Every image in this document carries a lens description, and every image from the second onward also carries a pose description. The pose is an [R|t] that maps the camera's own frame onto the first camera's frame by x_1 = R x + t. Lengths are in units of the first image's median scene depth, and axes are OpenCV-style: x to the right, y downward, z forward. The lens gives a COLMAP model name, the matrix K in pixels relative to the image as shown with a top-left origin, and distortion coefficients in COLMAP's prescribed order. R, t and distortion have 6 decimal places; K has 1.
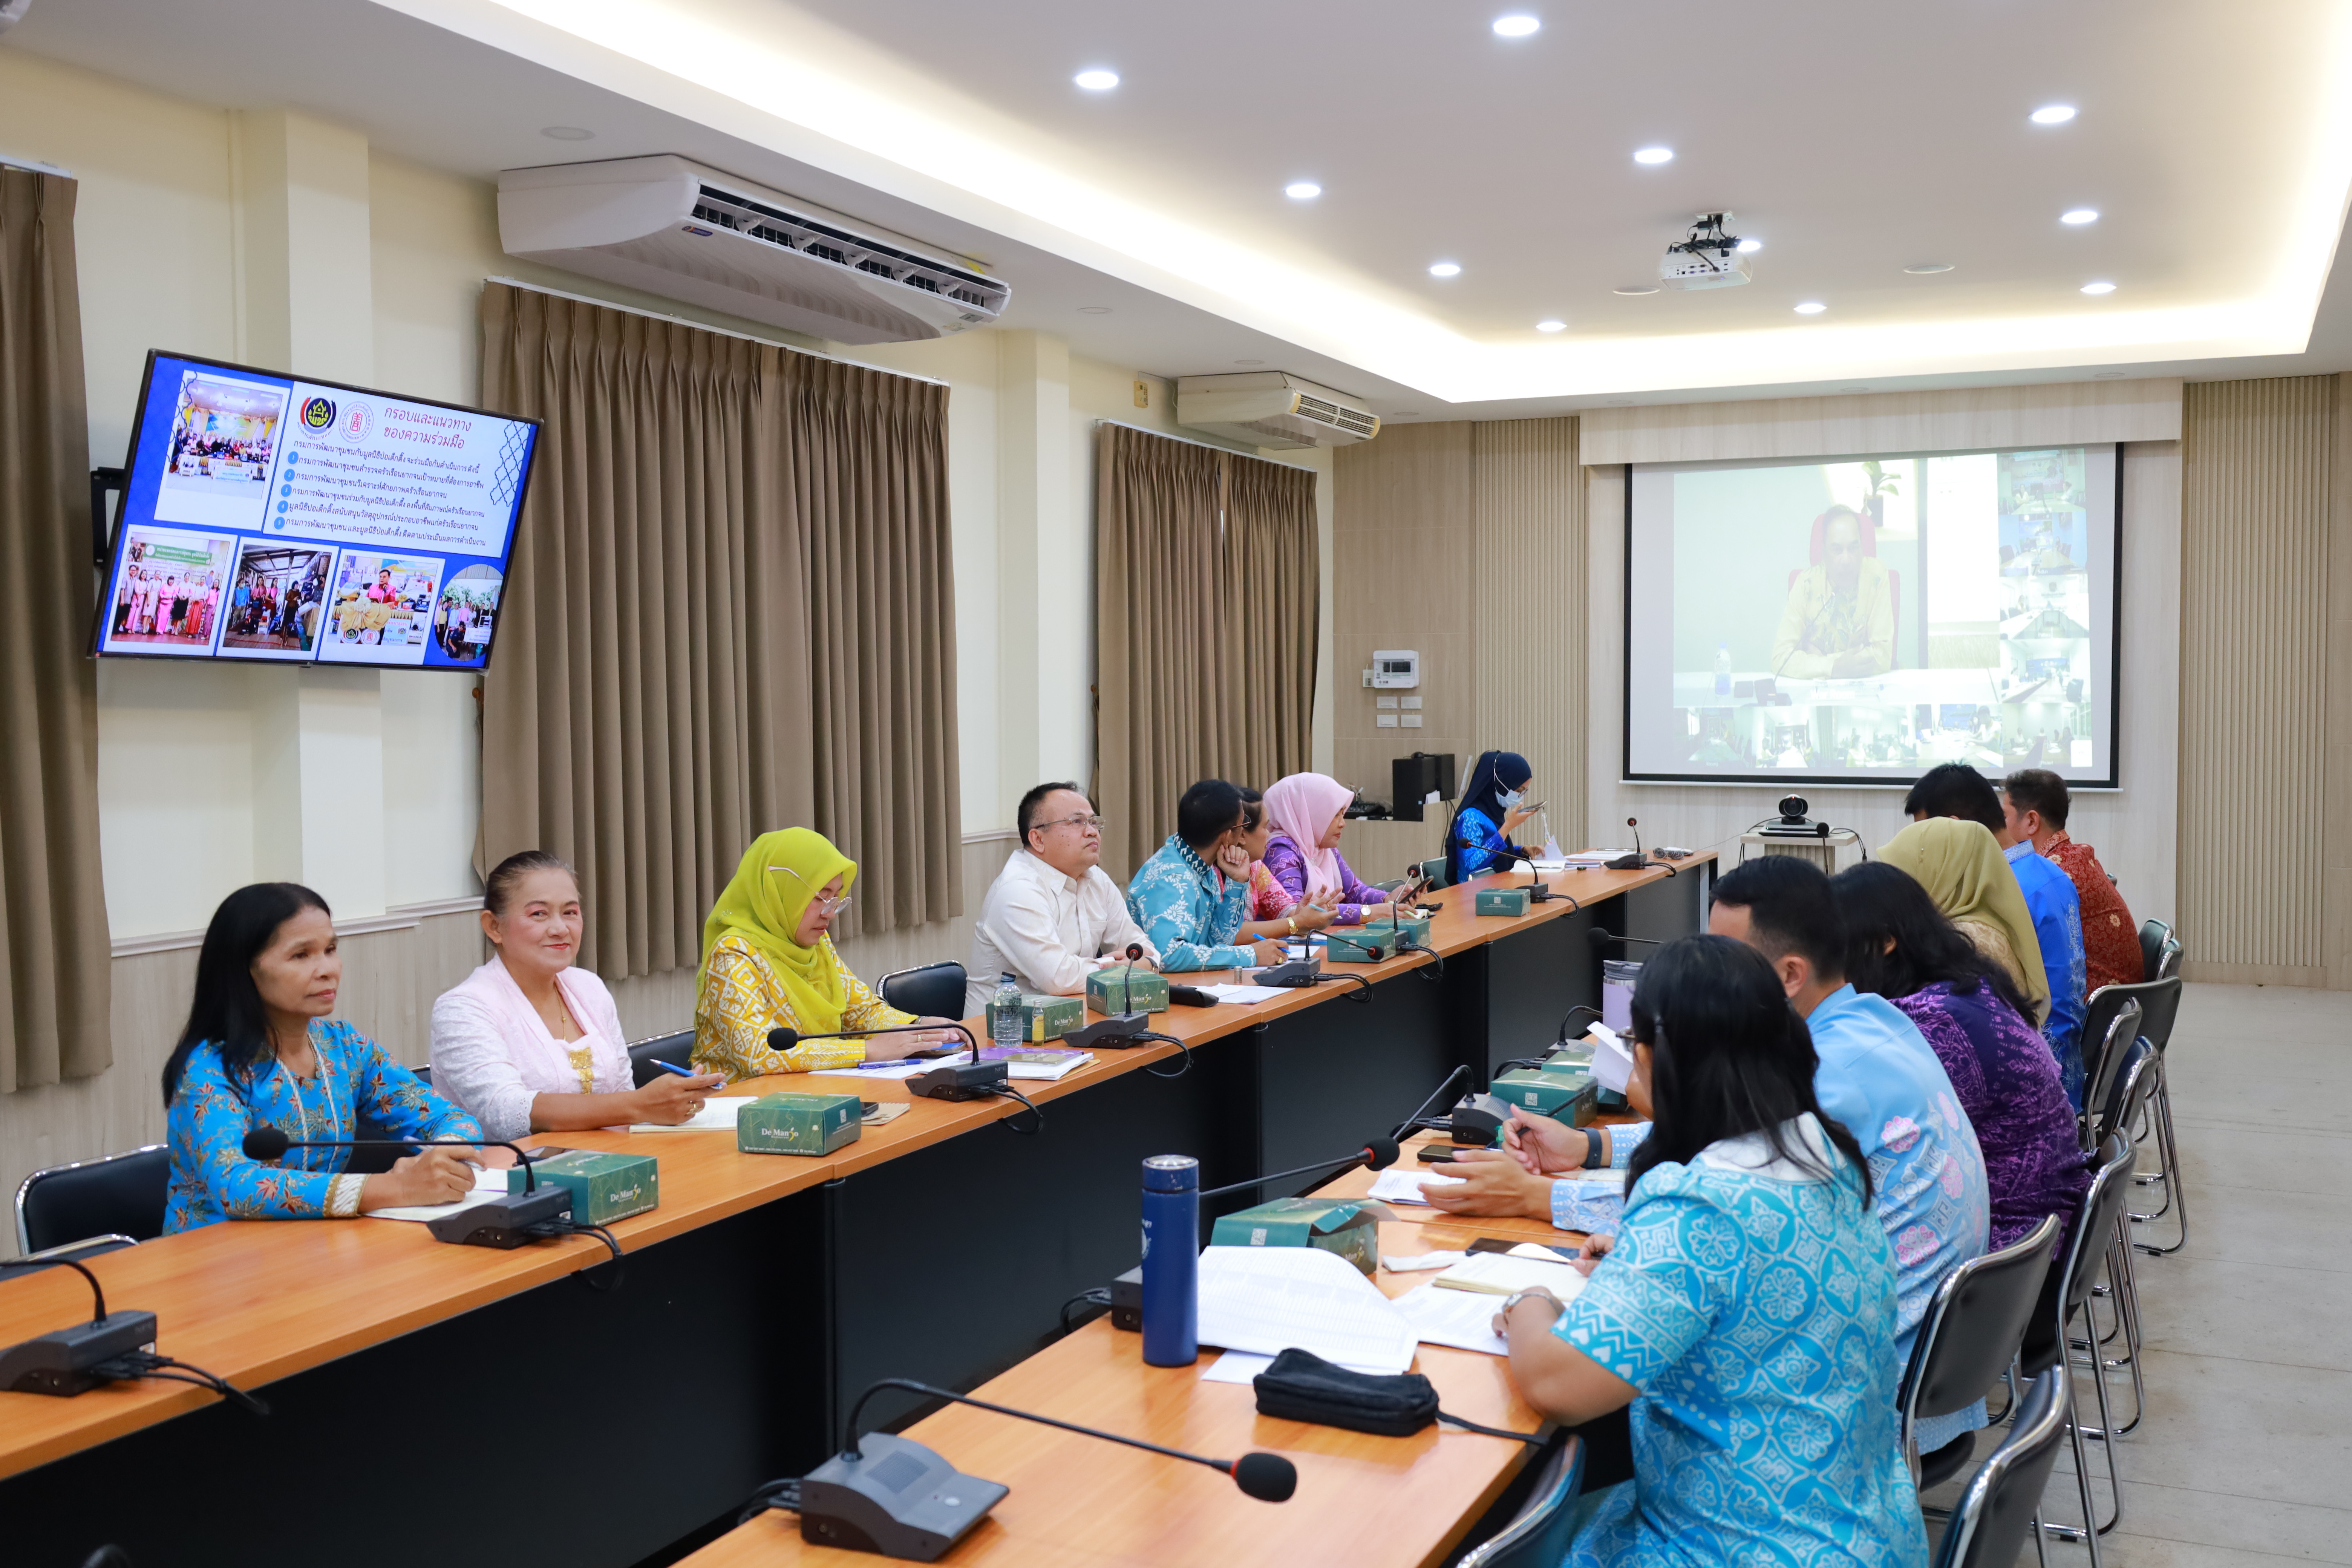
lens RADIAL K [[2244.1, 0, 1176.0], [0, 2244.1, 784.0], [0, 0, 1]] dist [-0.000594, 0.000057]
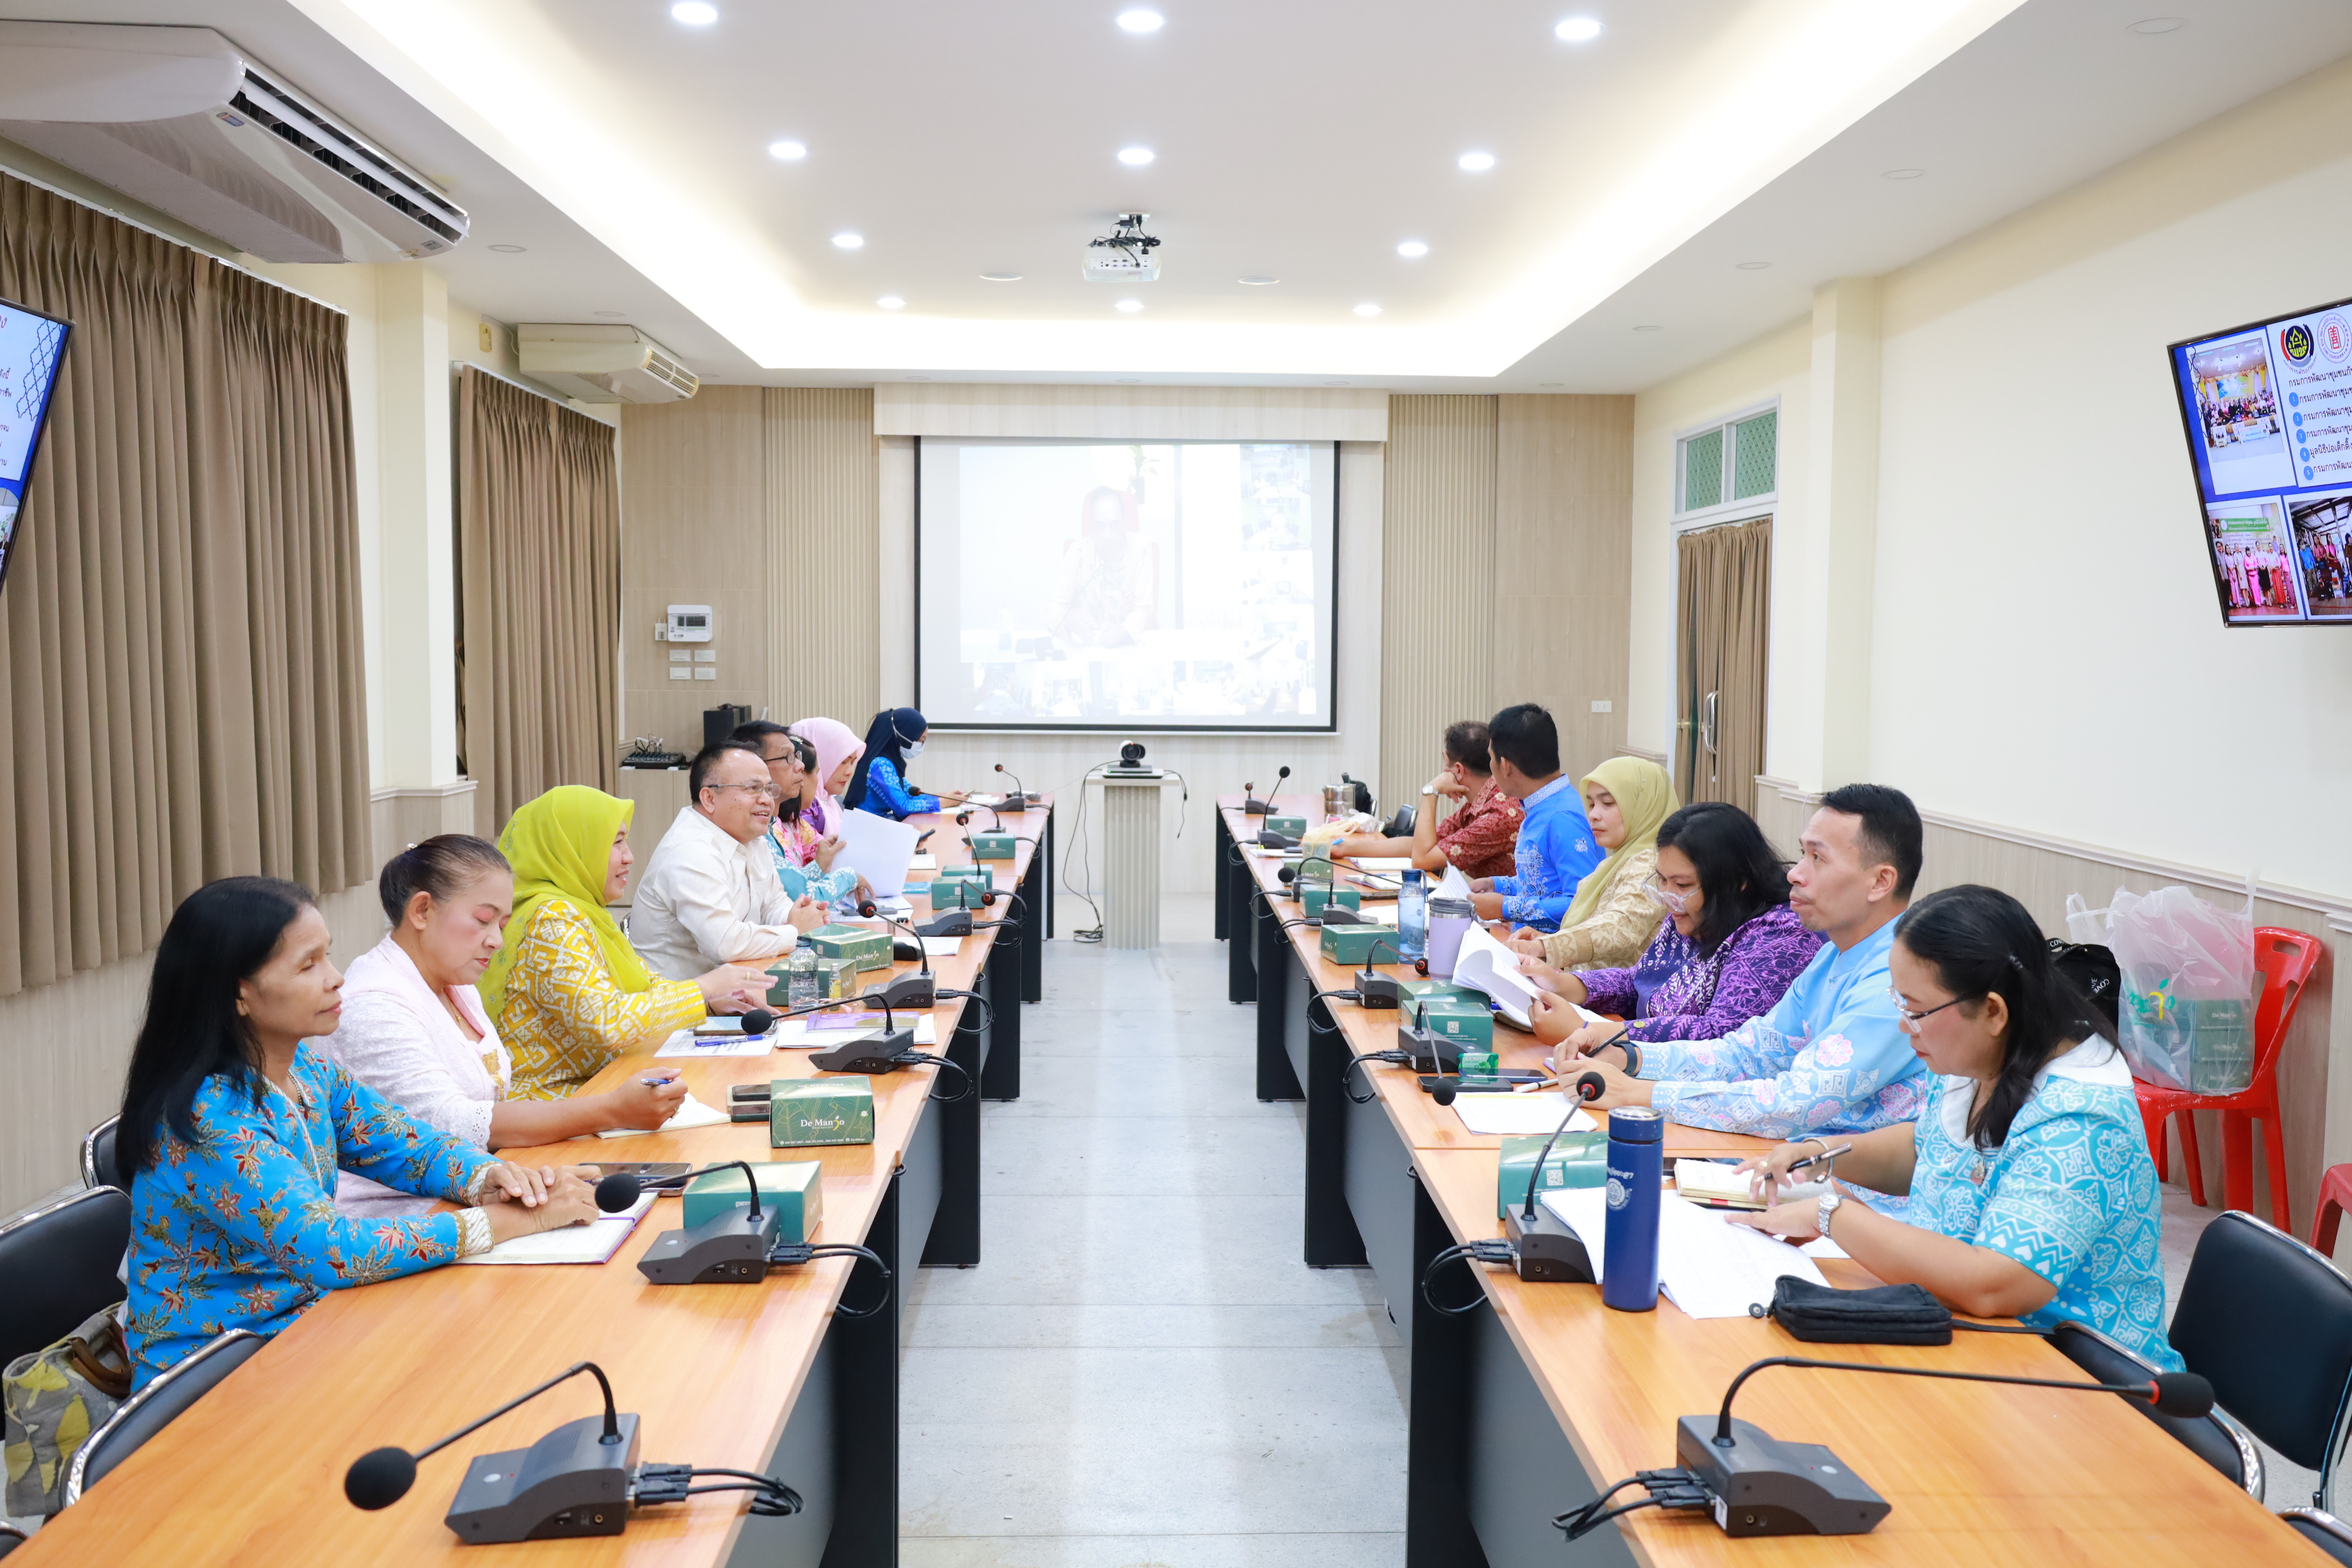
lens RADIAL K [[2040.7, 0, 1176.0], [0, 2040.7, 784.0], [0, 0, 1]] dist [0.000443, -0.007150]
pose [[0.899927, -0.019511, 0.435605, -0.128240], [0.007317, 0.999533, 0.029655, -0.003210], [-0.435980, -0.023500, 0.899650, 0.059949]]
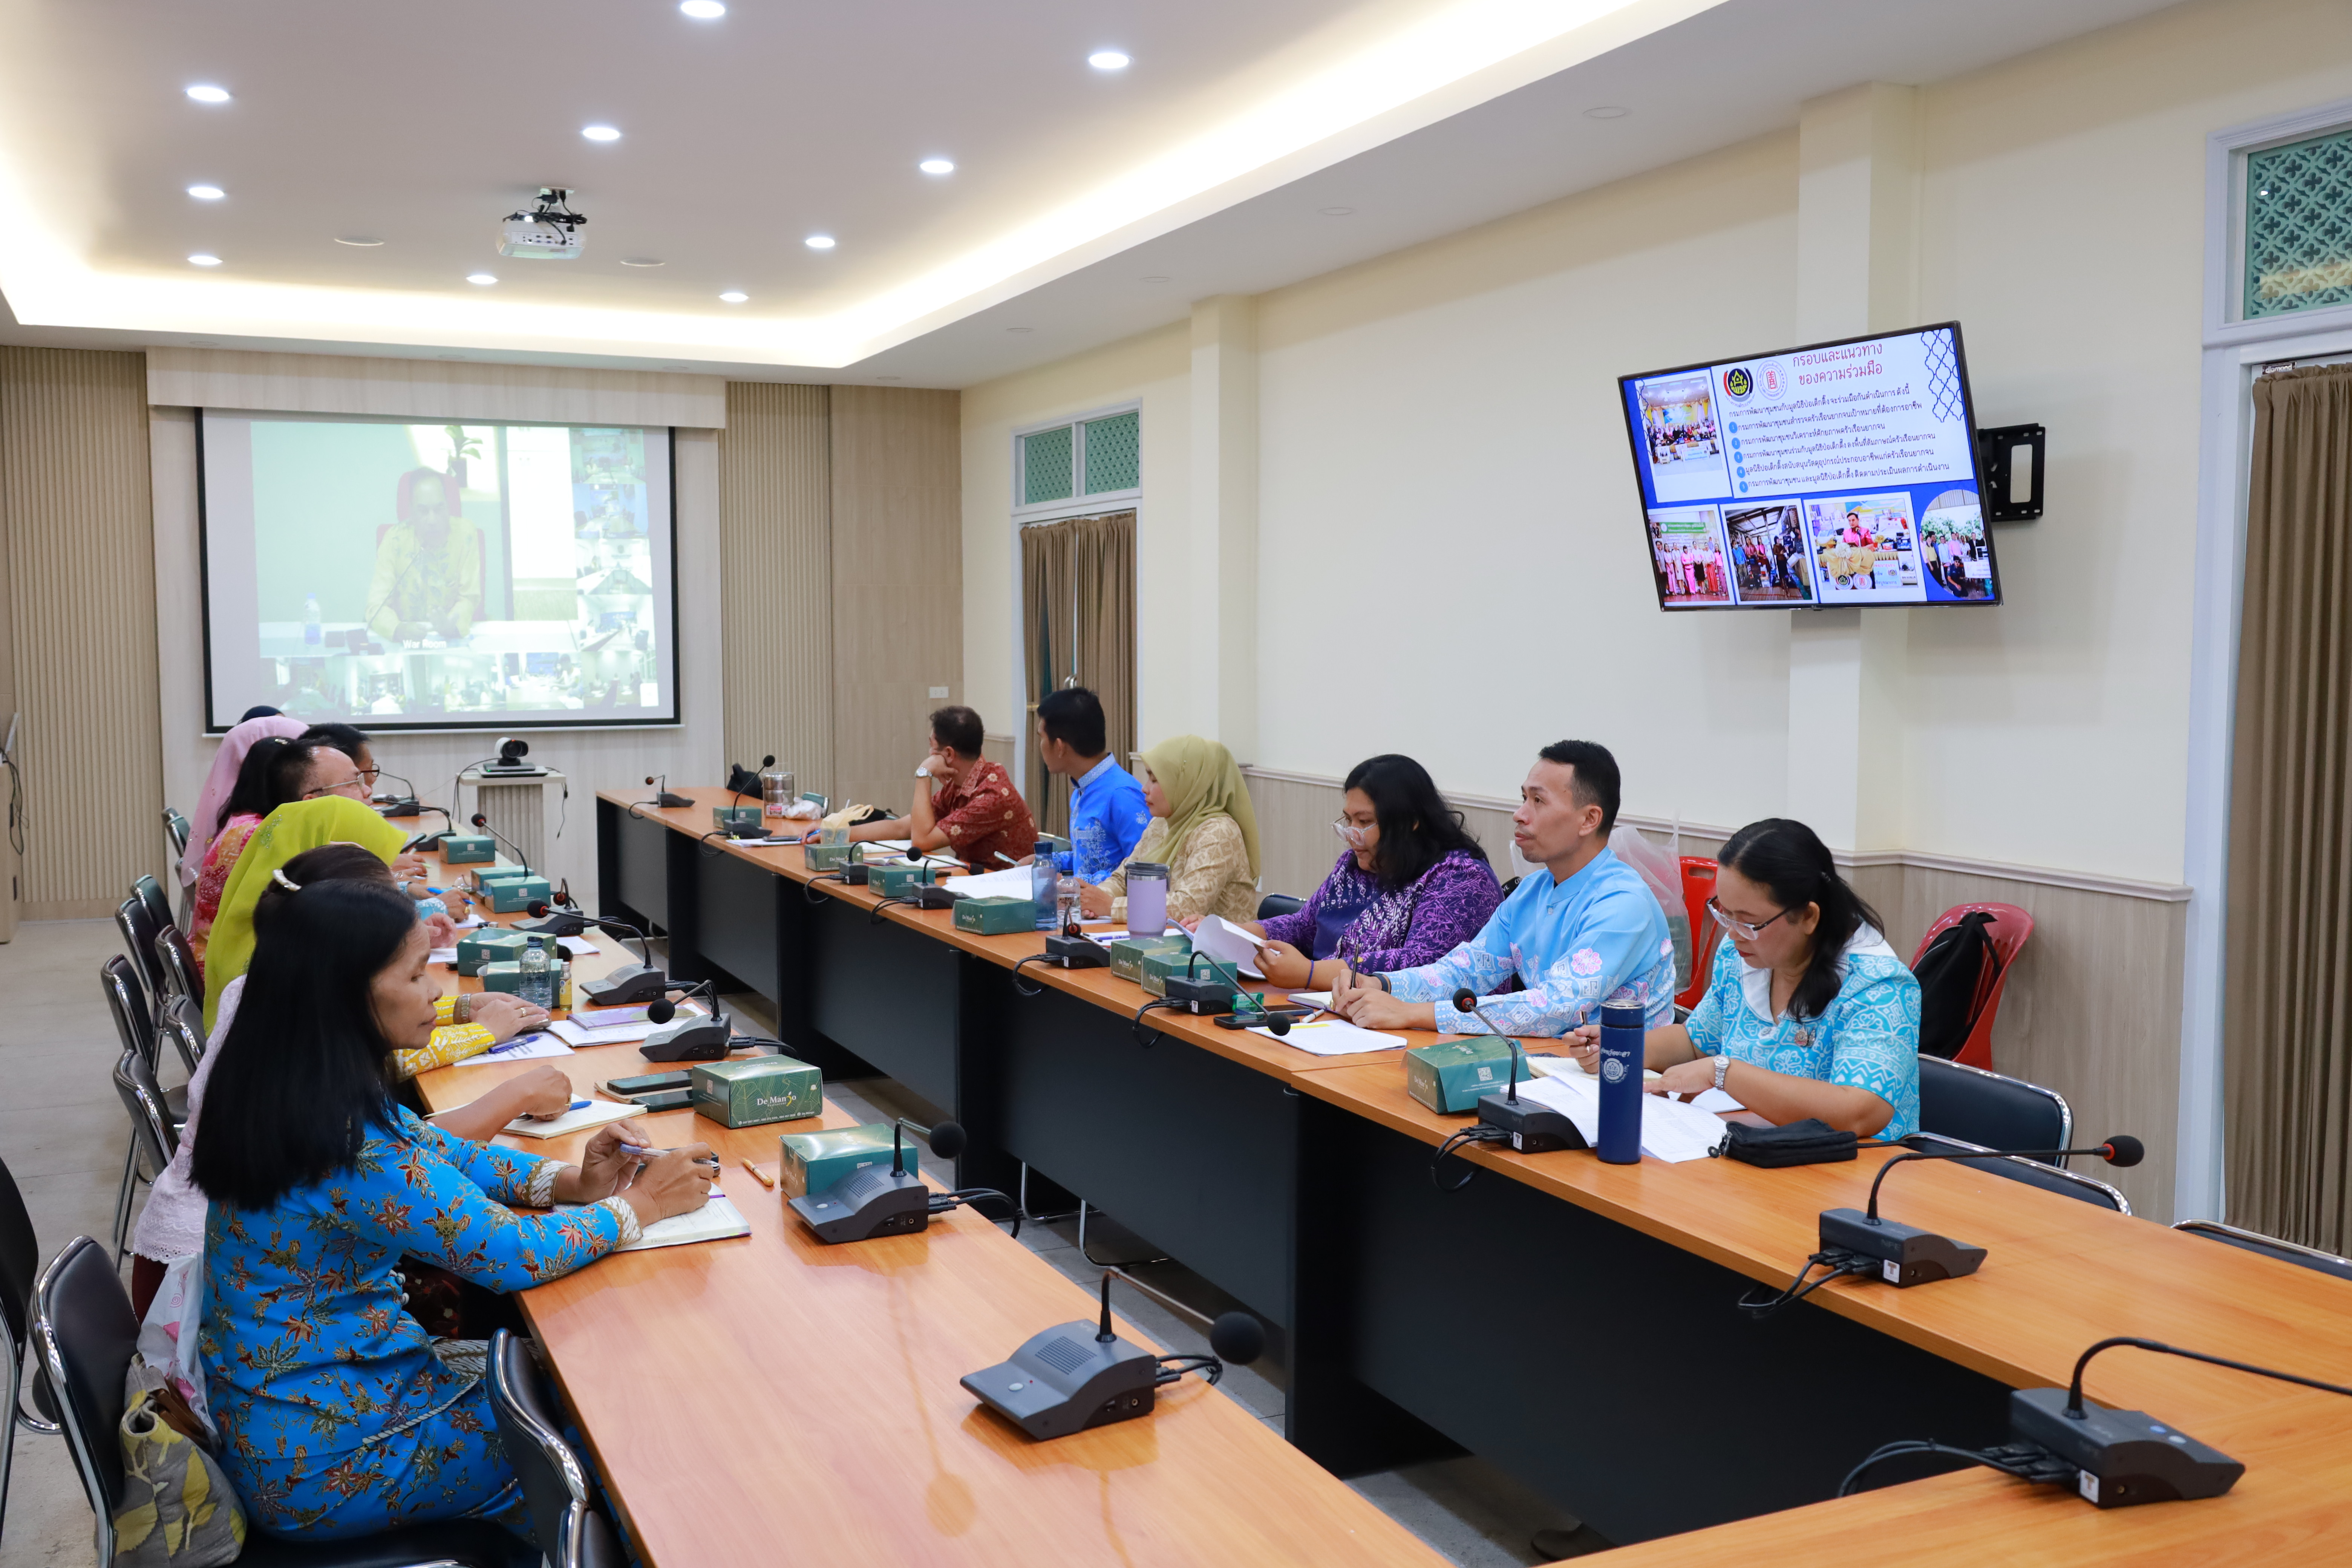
lens RADIAL K [[2079.6, 0, 1176.0], [0, 2079.6, 784.0], [0, 0, 1]] dist [-0.030484, 0.069852]
pose [[0.652817, -0.051266, 0.755779, -0.227326], [0.030916, 0.998679, 0.041038, -0.003333], [-0.756885, -0.003425, 0.653539, 0.097038]]
